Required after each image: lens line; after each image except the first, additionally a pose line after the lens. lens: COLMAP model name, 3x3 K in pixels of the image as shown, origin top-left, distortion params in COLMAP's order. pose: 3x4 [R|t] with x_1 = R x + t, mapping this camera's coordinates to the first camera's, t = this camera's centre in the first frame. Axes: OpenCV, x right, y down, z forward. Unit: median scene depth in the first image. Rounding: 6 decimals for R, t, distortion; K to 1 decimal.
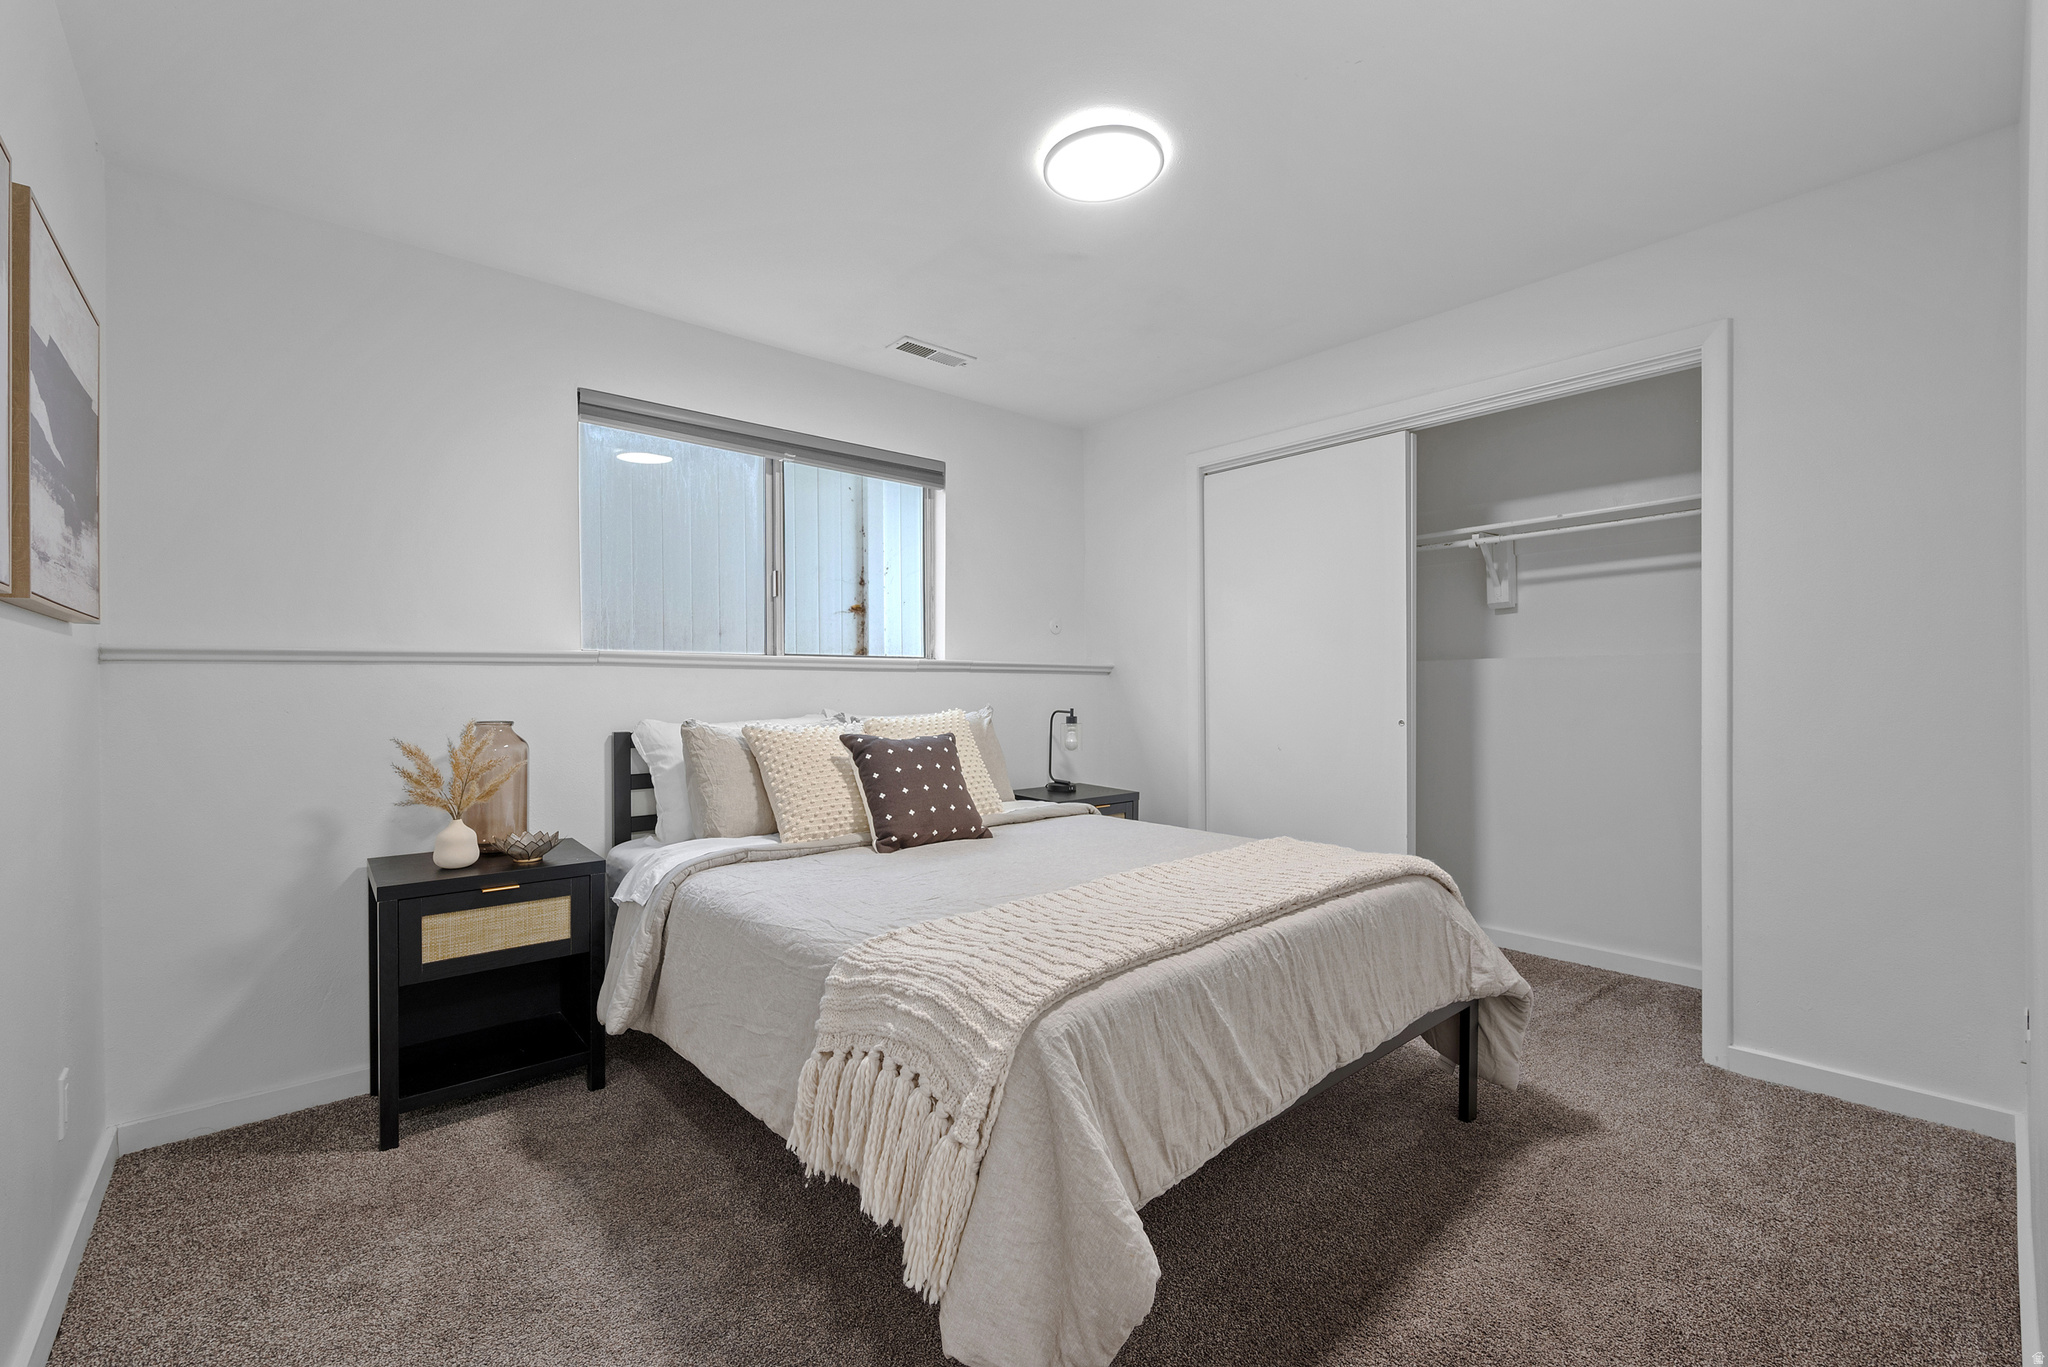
lens RADIAL K [[851.9, 0, 1024.0], [0, 851.9, 683.5], [0, 0, 1]] dist [-0.000130, 0.000027]
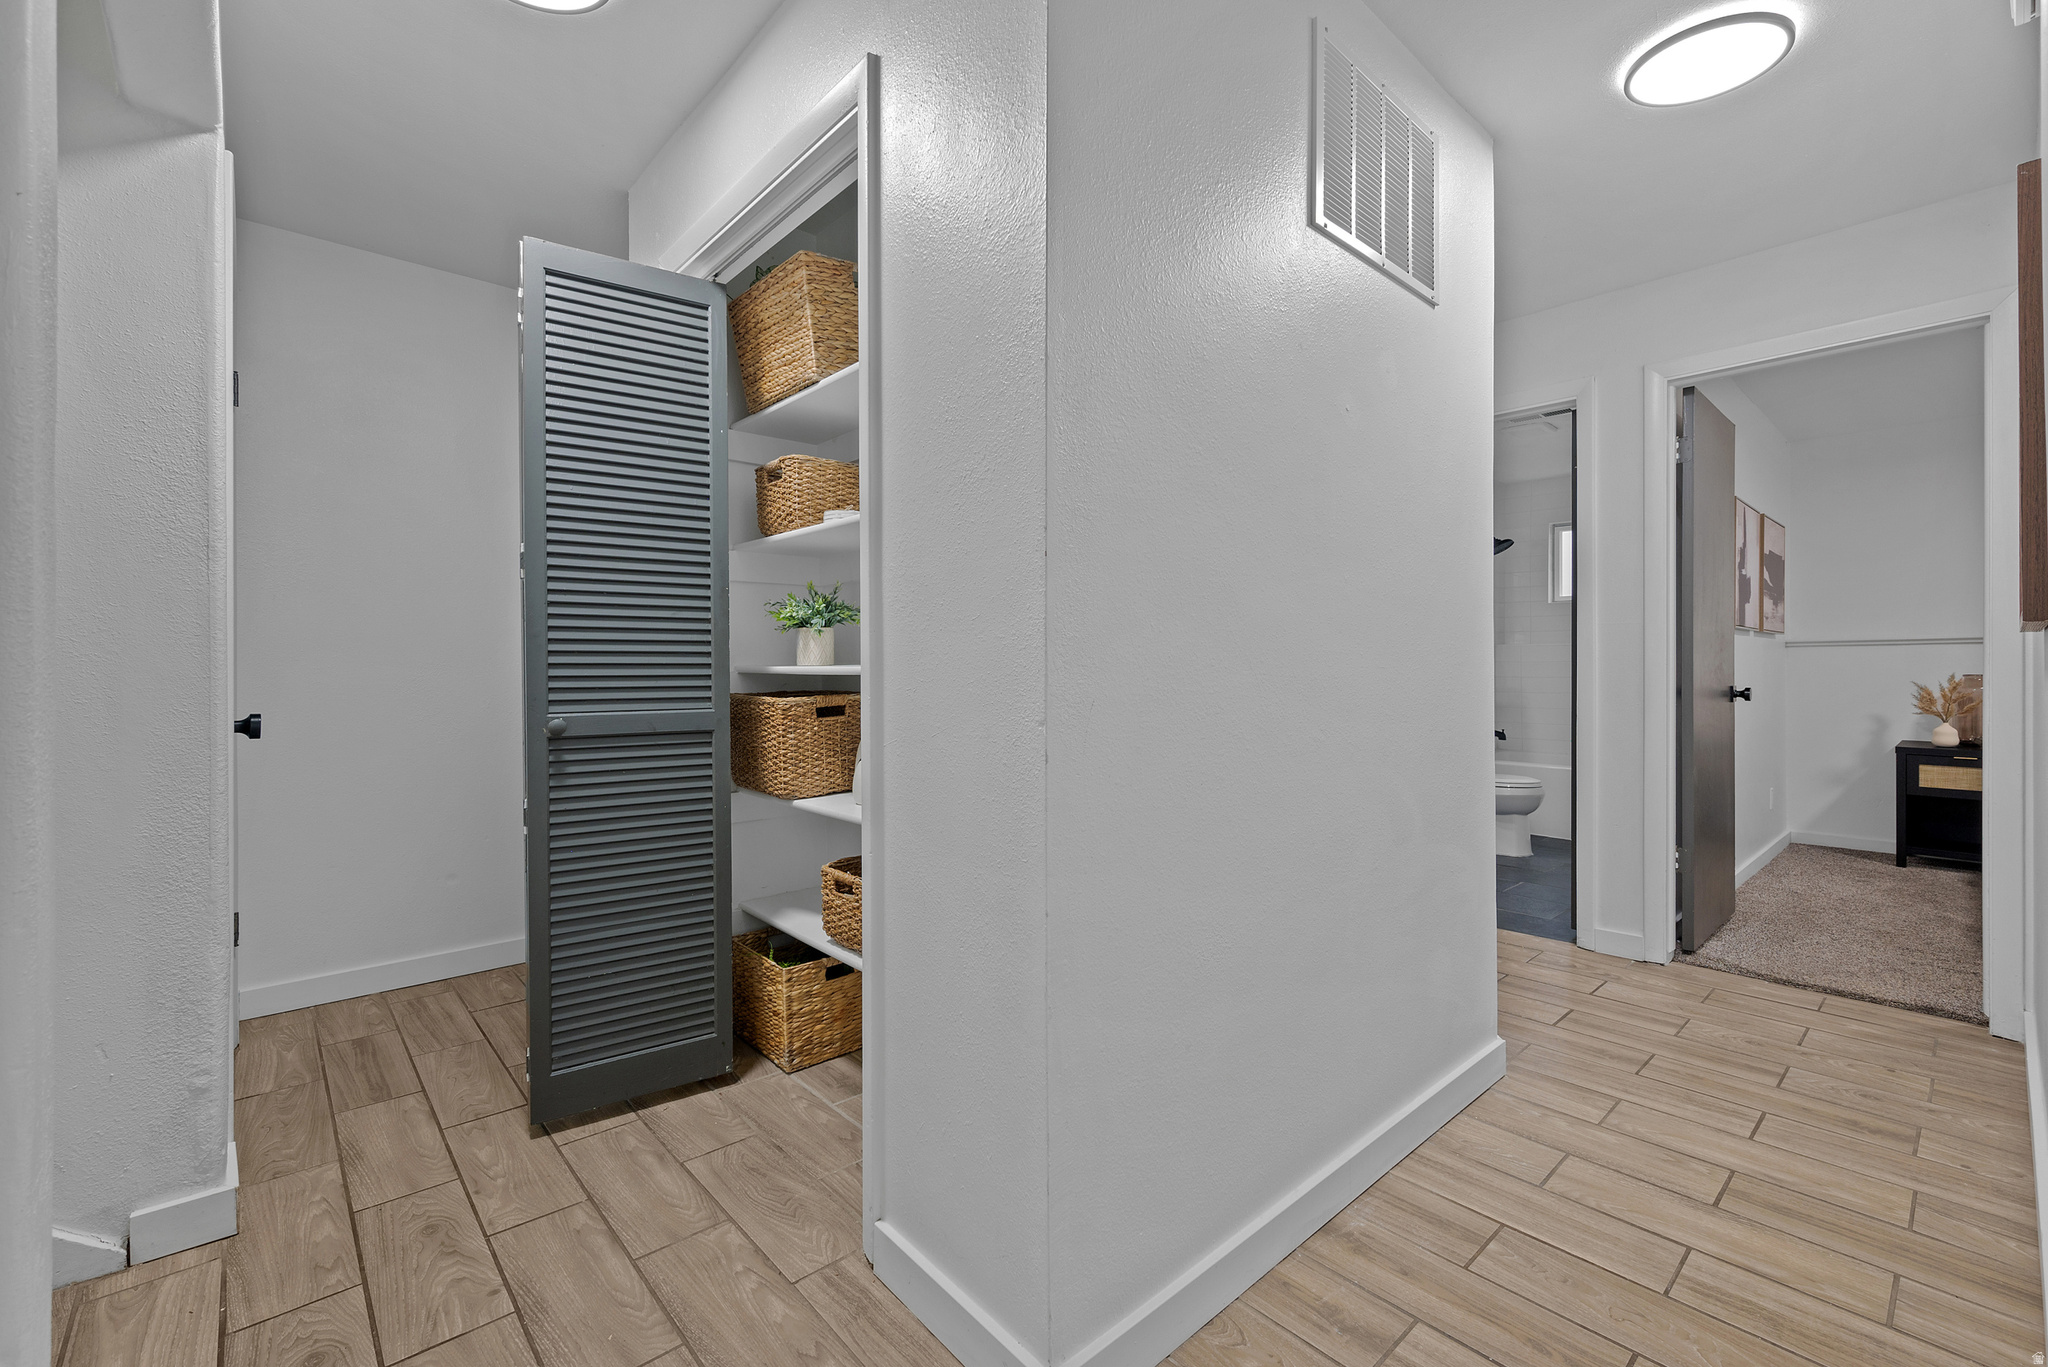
lens RADIAL K [[877.5, 0, 1027.3], [0, 877.5, 672.8], [0, 0, 1]] dist [-0.000829, -0.000169]
pose [[0.011244, 0.012948, -0.999853, 1.413994], [0.001882, 0.999914, 0.012970, 0.012493], [0.999935, -0.002028, 0.011218, -1.215245]]
